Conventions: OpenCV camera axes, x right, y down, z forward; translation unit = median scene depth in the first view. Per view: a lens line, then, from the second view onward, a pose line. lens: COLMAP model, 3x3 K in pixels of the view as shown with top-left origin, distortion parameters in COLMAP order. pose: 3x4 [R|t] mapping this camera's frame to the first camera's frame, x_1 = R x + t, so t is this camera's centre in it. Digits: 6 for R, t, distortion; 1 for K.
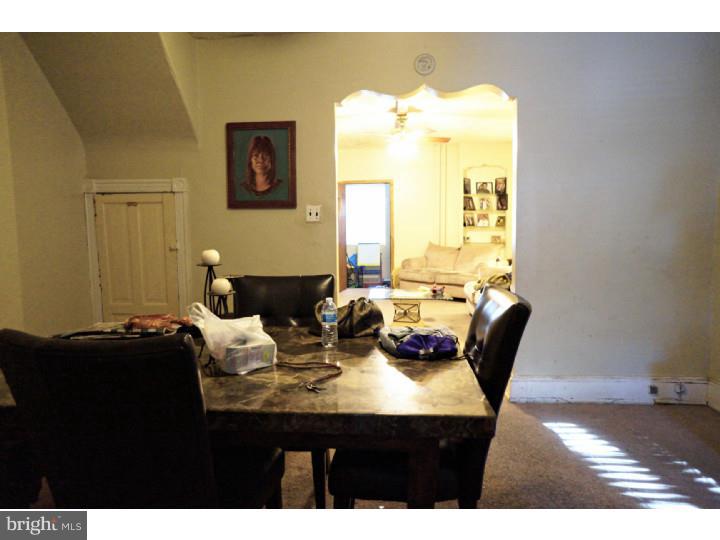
lens RADIAL K [[486.1, 0, 354.9], [0, 486.1, 268.9], [0, 0, 1]] dist [-0.066493, 0.089348]
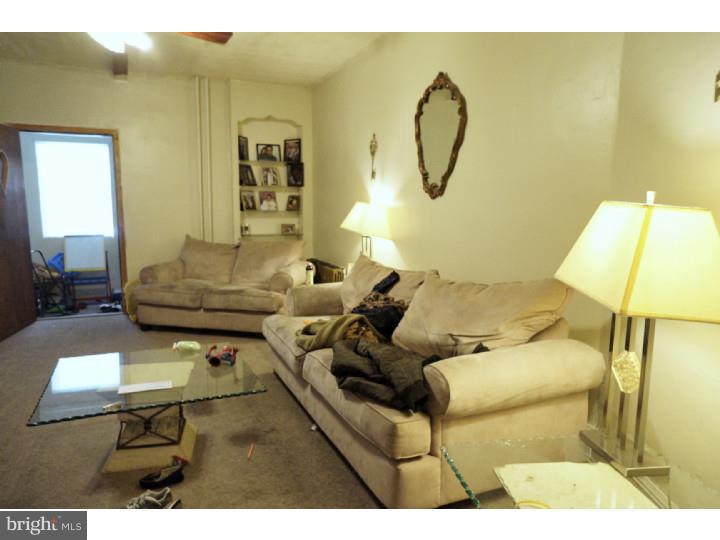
lens RADIAL K [[486.1, 0, 354.9], [0, 486.1, 268.9], [0, 0, 1]] dist [-0.066493, 0.089348]
pose [[0.875828, -0.048655, 0.480165, 0.043306], [0.028569, 0.998387, 0.049056, -0.036633], [-0.481778, -0.029247, 0.875805, 0.353547]]
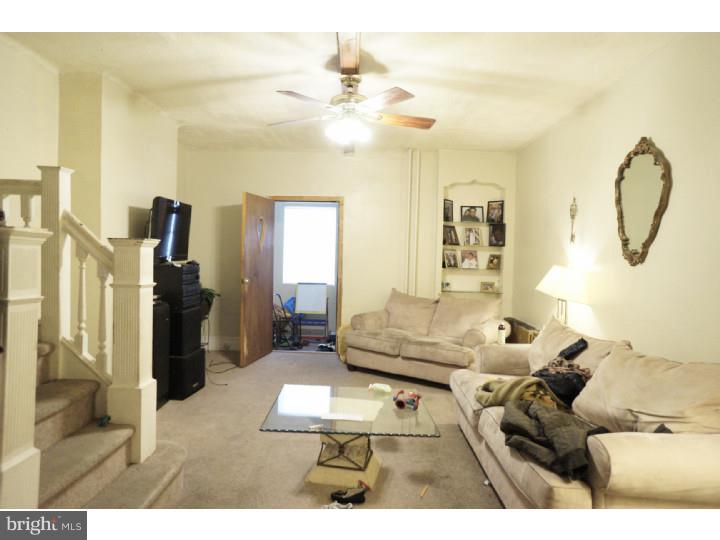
lens RADIAL K [[486.1, 0, 354.9], [0, 486.1, 268.9], [0, 0, 1]] dist [-0.066493, 0.089348]
pose [[0.996643, 0.034365, 0.074307, 0.047181], [-0.030104, 0.997879, -0.057719, -0.041744], [-0.076133, 0.055288, 0.995564, 0.314077]]
